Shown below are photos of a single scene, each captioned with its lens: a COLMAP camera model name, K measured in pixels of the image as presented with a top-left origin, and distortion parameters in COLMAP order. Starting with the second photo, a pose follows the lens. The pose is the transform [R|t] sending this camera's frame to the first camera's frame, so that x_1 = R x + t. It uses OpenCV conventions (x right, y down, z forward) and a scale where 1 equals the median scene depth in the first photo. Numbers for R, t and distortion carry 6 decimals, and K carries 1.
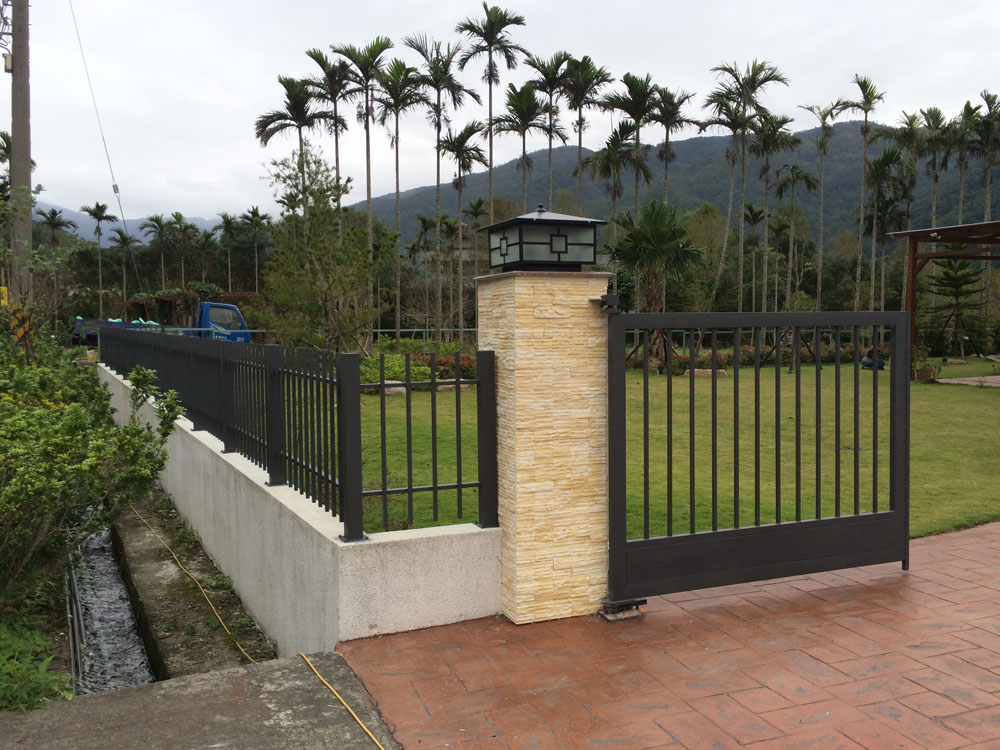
lens RADIAL K [[856.0, 0, 500.0], [0, 856.0, 375.0], [0, 0, 1]] dist [0.091286, -0.127567]
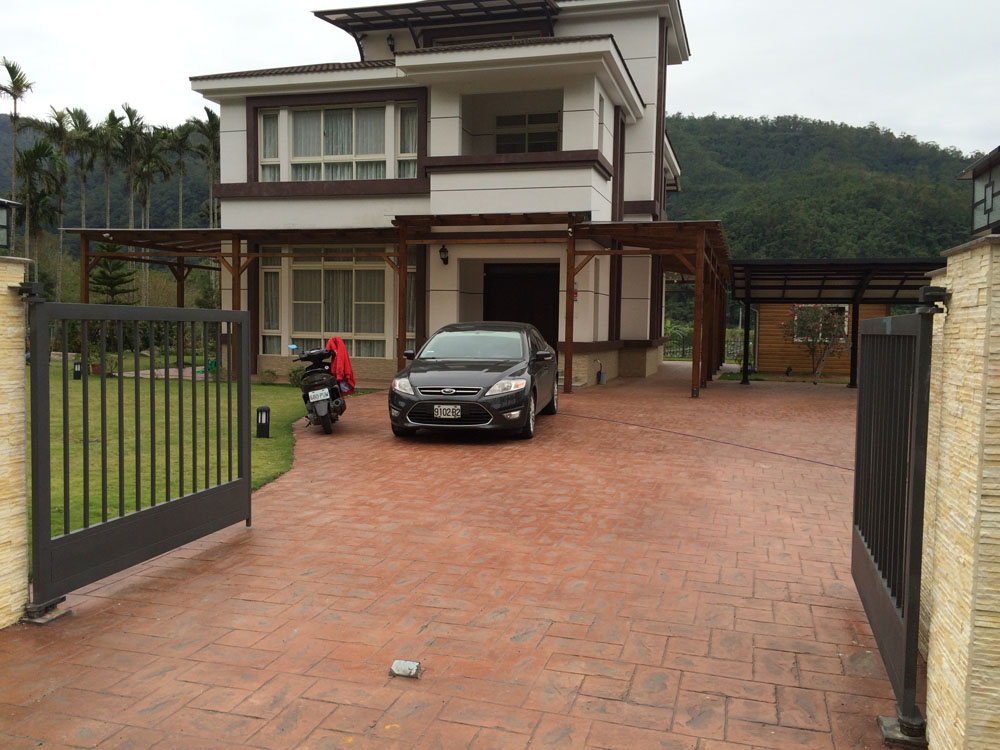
lens RADIAL K [[856.0, 0, 500.0], [0, 856.0, 375.0], [0, 0, 1]] dist [0.091286, -0.127567]
pose [[0.587979, -0.027536, 0.808407, -0.322862], [0.024328, 0.999570, 0.016354, 0.005142], [-0.808510, 0.010051, 0.588396, 0.017016]]
